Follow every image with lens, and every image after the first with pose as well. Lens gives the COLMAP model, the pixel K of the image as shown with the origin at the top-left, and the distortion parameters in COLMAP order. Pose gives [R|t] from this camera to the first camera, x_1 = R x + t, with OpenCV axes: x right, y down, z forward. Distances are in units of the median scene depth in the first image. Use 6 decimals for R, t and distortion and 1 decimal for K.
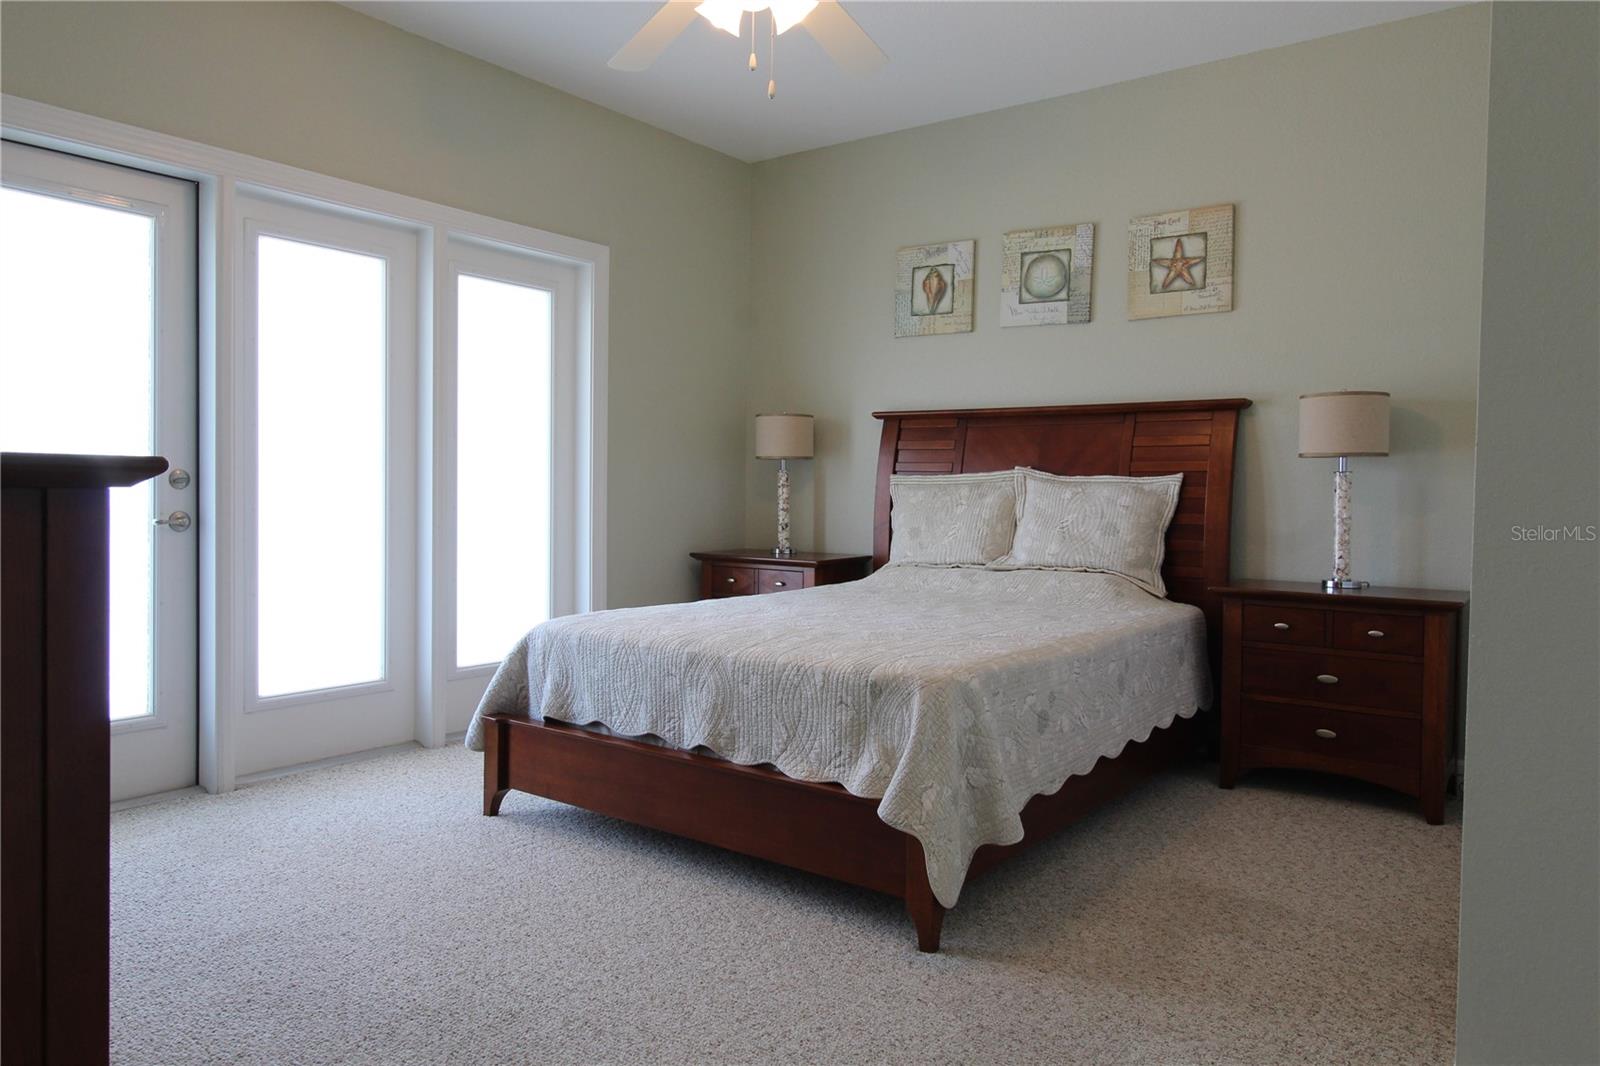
lens RADIAL K [[1081.0, 0, 804.3], [0, 1081.0, 527.5], [0, 0, 1]] dist [0.020808, -0.018237]
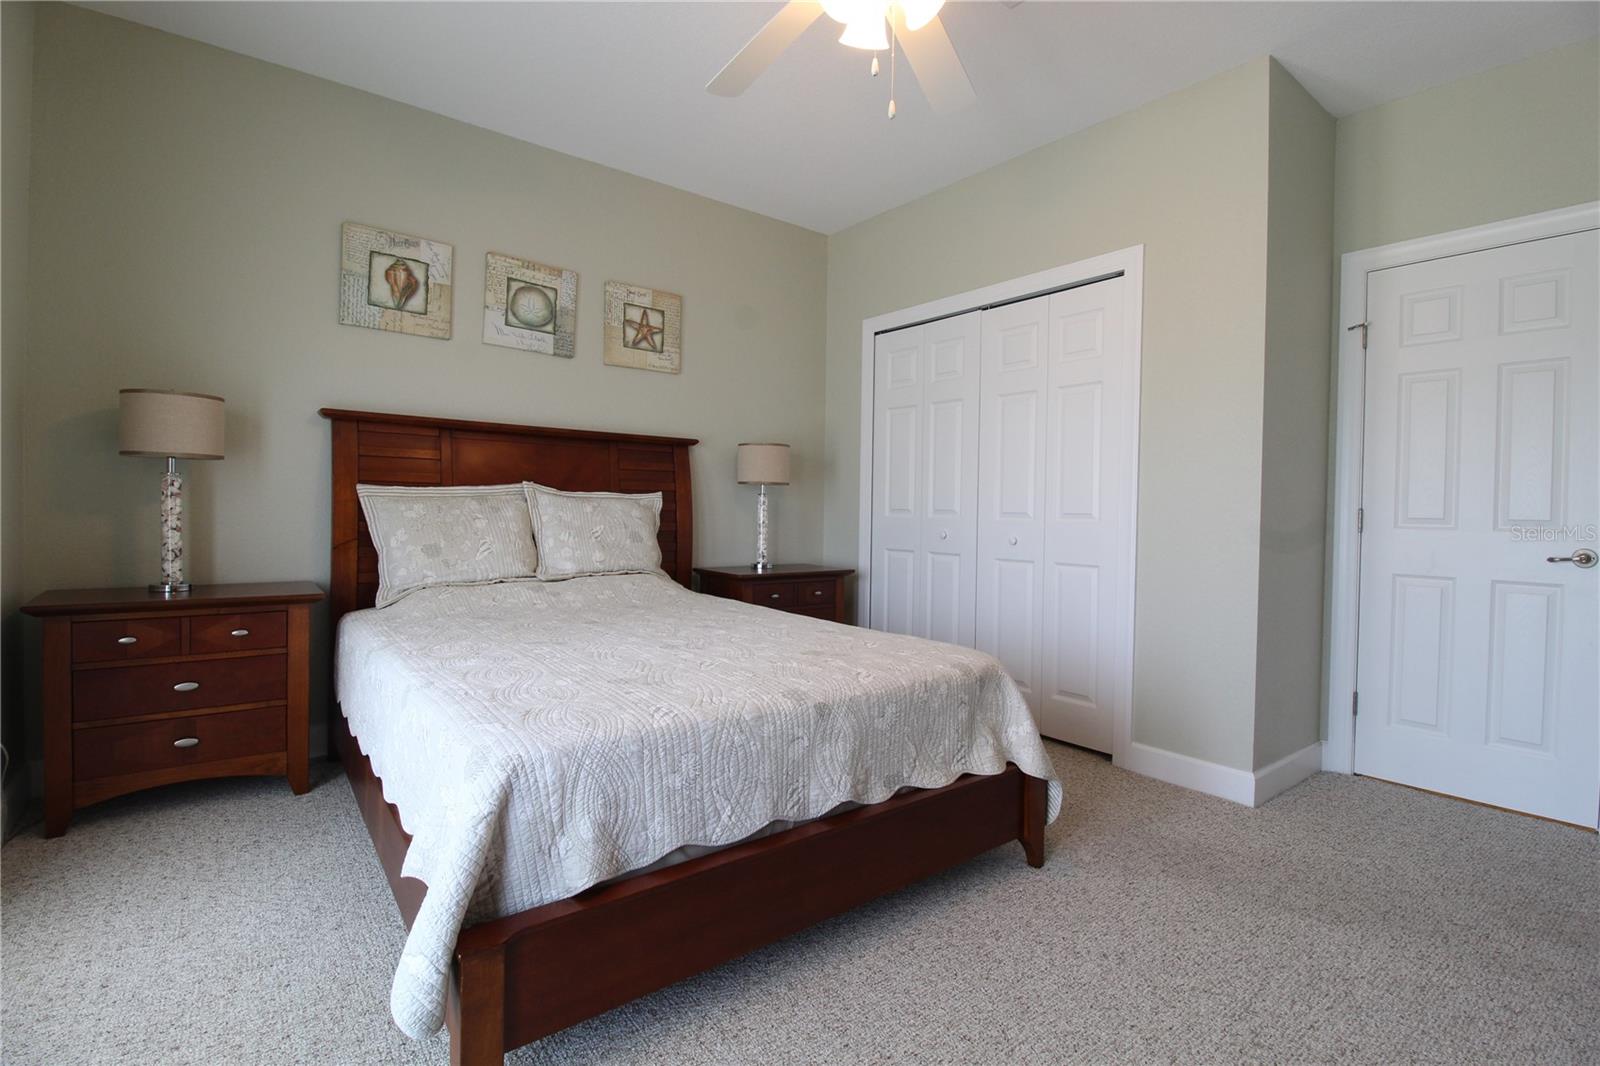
lens RADIAL K [[740.4, 0, 810.0], [0, 740.4, 524.9], [0, 0, 1]] dist [-0.005111, -0.011118]
pose [[0.258020, -0.028833, 0.965709, -0.431258], [0.019403, 0.999508, 0.024658, -0.026444], [-0.965945, 0.012375, 0.258452, 0.549066]]
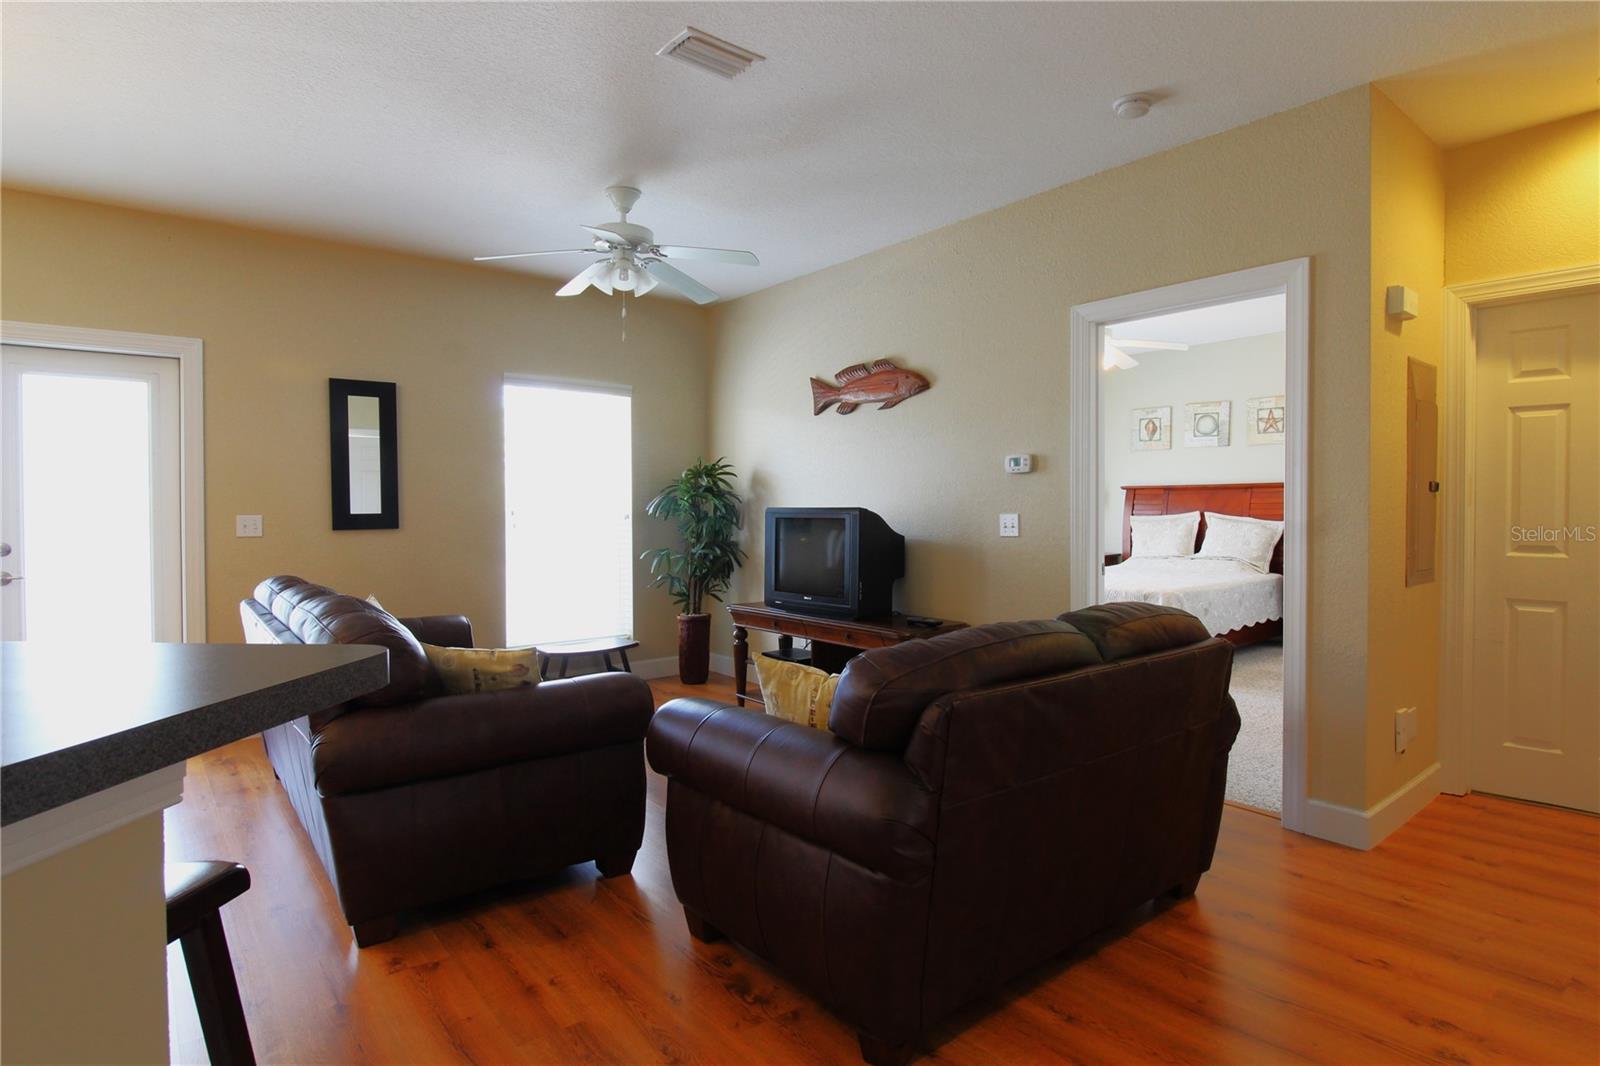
lens RADIAL K [[827.3, 0, 796.5], [0, 827.3, 528.6], [0, 0, 1]] dist [-0.019458, -0.000115]
pose [[0.967514, -0.014969, -0.252376, -0.162445], [0.012278, 0.999850, -0.012234, -0.012945], [0.252521, 0.008737, 0.967552, -0.816605]]
